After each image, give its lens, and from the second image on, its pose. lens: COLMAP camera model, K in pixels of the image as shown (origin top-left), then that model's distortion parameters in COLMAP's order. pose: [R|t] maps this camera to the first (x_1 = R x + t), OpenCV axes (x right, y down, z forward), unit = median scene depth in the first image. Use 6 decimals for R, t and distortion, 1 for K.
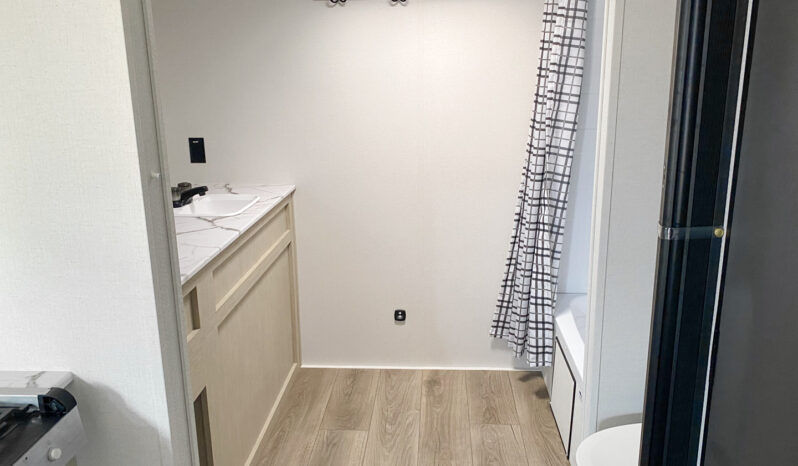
lens RADIAL K [[612.9, 0, 397.9], [0, 612.9, 231.9], [0, 0, 1]] dist [0.039497, -0.003041]
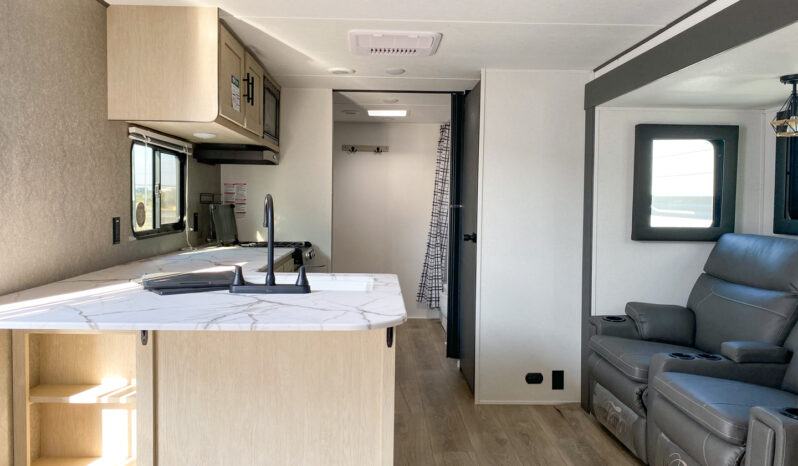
lens RADIAL K [[612.9, 0, 398.9], [0, 612.9, 231.4], [0, 0, 1]] dist [0.039497, -0.003041]
pose [[0.995001, 0.028607, 0.095684, -0.141192], [-0.007556, 0.976914, -0.213499, 0.448584], [-0.099583, 0.211709, 0.972246, -1.302609]]
